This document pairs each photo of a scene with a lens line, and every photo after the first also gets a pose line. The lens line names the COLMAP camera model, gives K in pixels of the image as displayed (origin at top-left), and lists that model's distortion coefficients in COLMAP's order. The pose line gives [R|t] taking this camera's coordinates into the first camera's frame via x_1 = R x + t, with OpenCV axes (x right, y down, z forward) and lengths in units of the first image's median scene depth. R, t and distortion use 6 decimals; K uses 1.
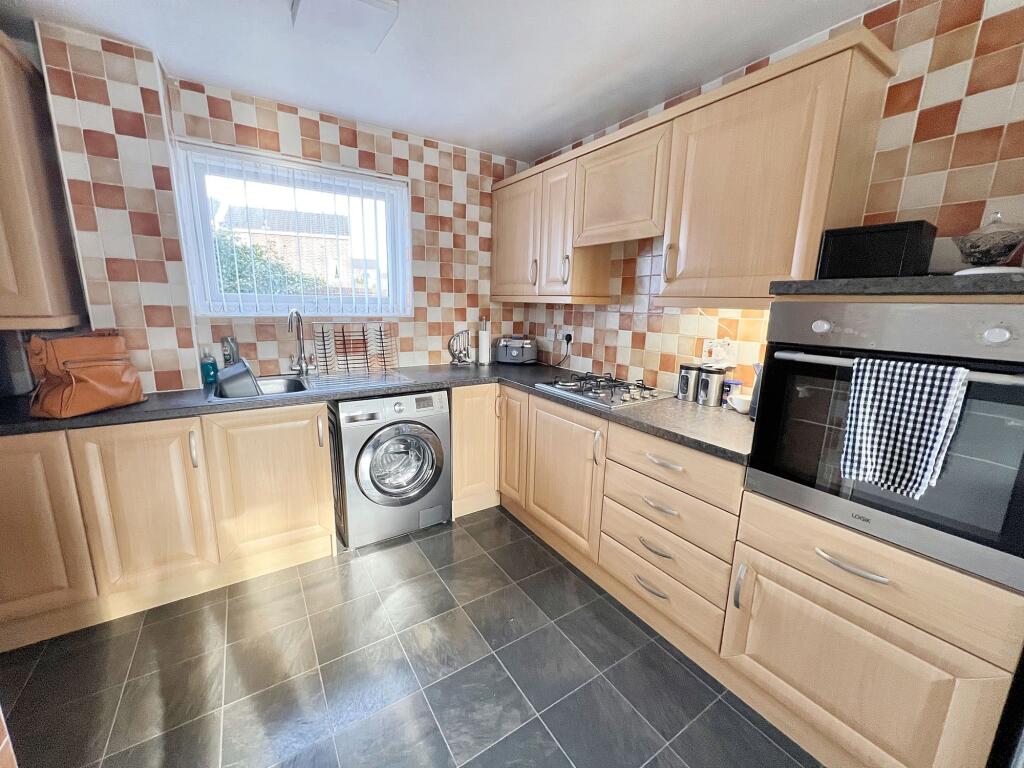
lens RADIAL K [[410.3, 0, 515.0], [0, 410.3, 384.9], [0, 0, 1]] dist [-0.001222, 0.001448]
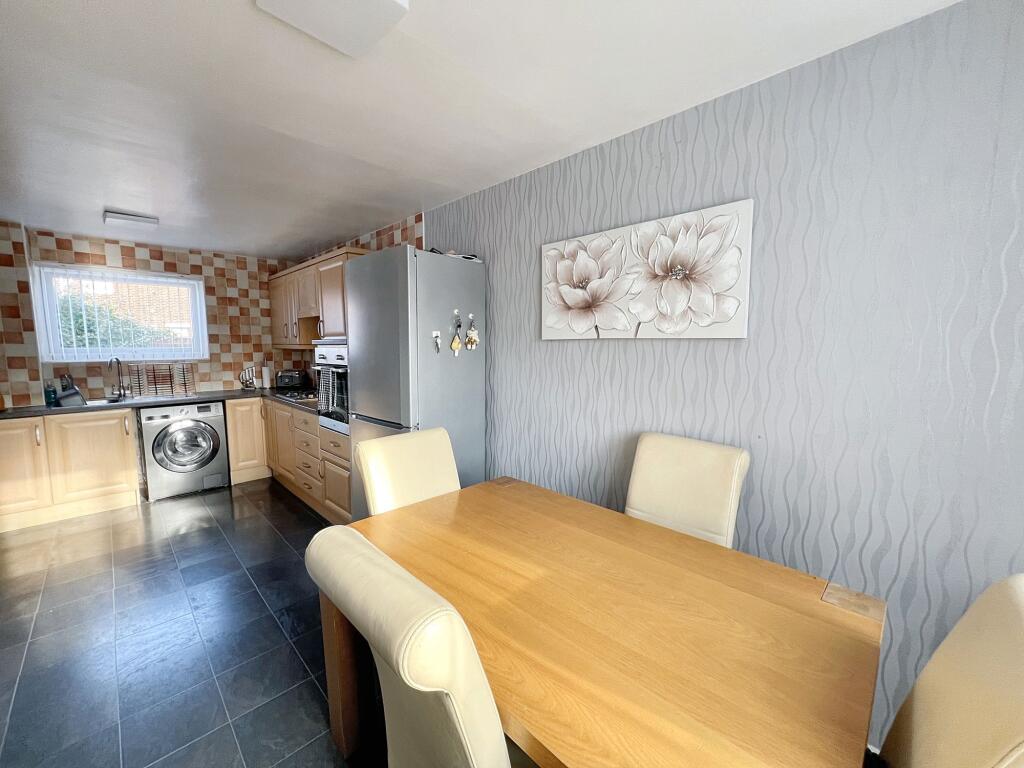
lens RADIAL K [[410.3, 0, 512.2], [0, 410.3, 384.3], [0, 0, 1]] dist [-0.001222, 0.001448]
pose [[0.978942, -0.043517, 0.199448, 0.692781], [0.063341, 0.993544, -0.094119, 0.182614], [-0.194065, 0.104770, 0.975378, -0.908102]]
